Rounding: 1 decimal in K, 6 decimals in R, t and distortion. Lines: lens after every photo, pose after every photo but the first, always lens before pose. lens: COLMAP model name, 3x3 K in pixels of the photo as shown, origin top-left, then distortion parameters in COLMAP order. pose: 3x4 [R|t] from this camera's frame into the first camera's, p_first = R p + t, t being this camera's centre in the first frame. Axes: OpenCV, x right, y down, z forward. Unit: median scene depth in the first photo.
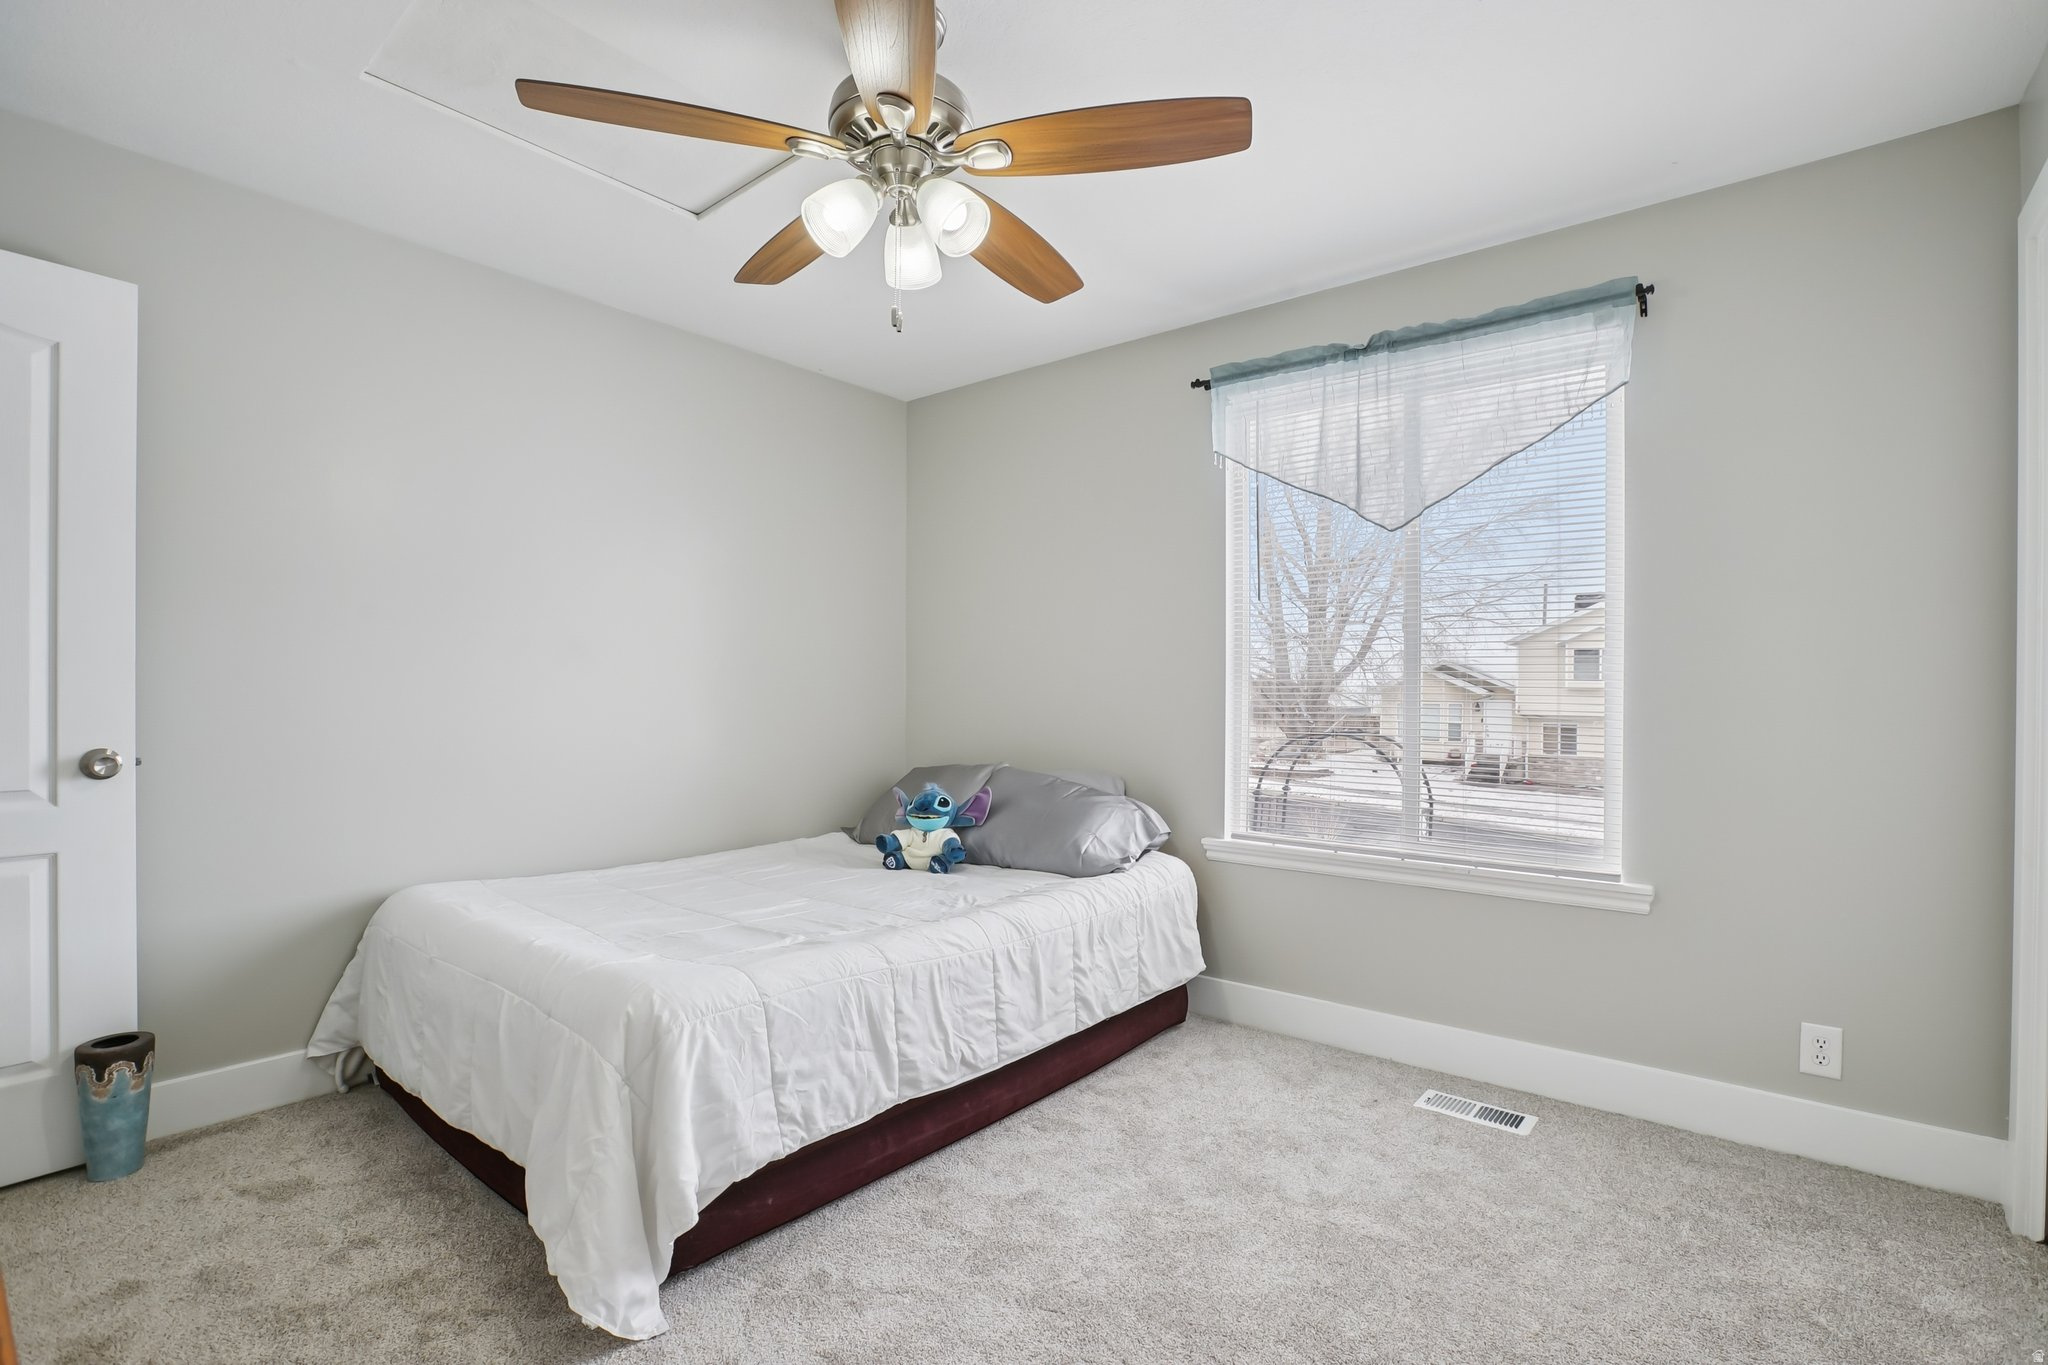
lens RADIAL K [[938.8, 0, 1032.7], [0, 938.8, 686.5], [0, 0, 1]] dist [-0.041182, 0.008847]
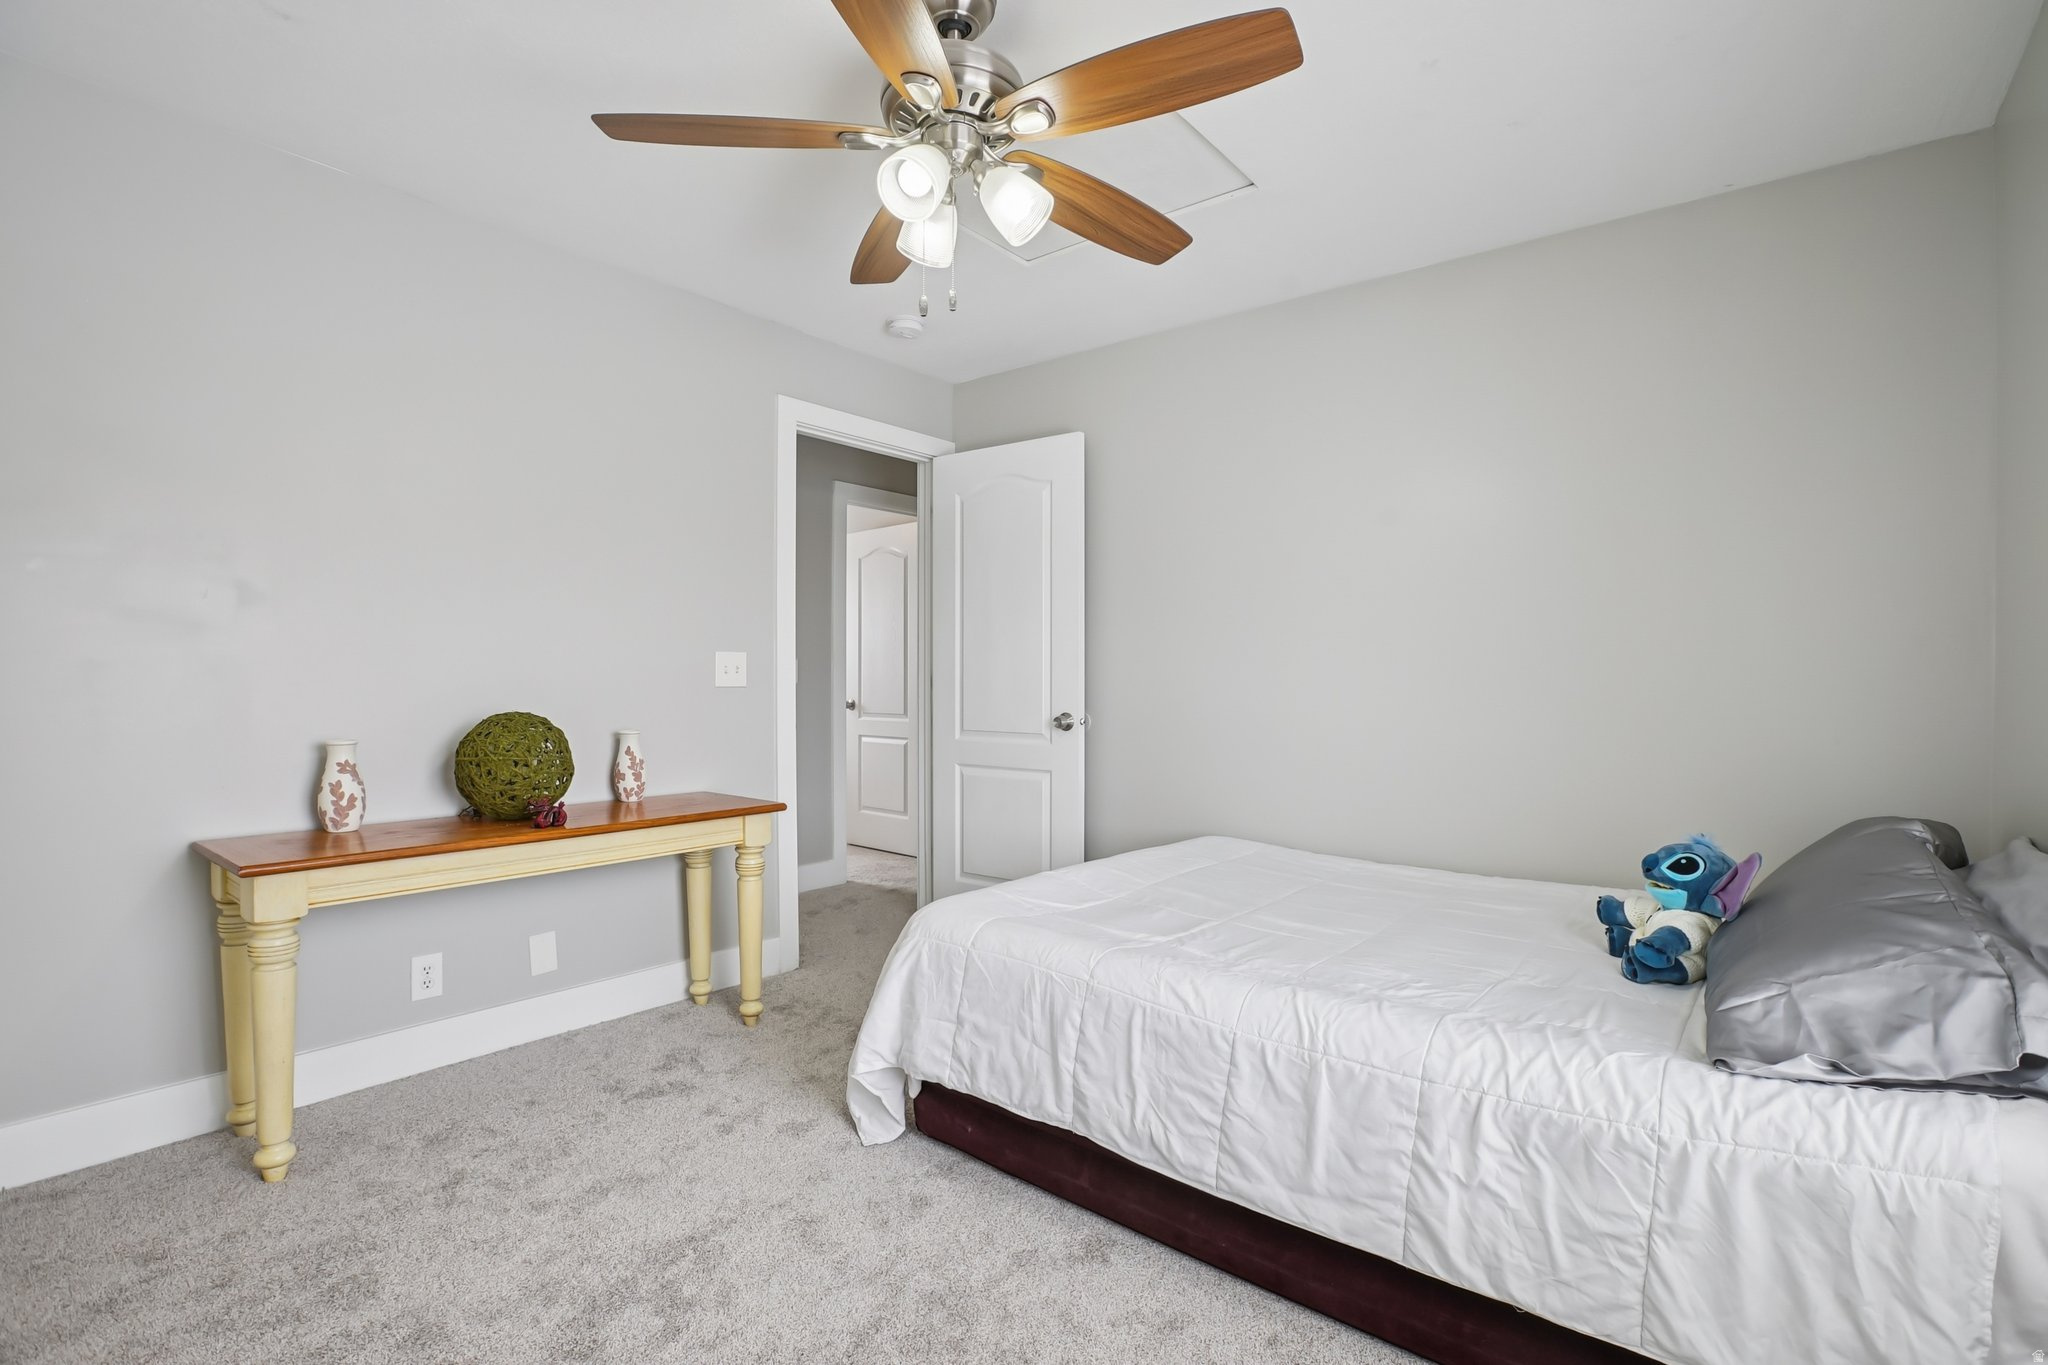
lens RADIAL K [[938.8, 0, 1018.9], [0, 938.8, 679.9], [0, 0, 1]] dist [-0.041182, 0.008847]
pose [[0.009213, -0.005166, -0.999944, 0.683521], [0.004603, 0.999976, -0.005124, 0.014589], [0.999947, -0.004555, 0.009236, 0.850581]]
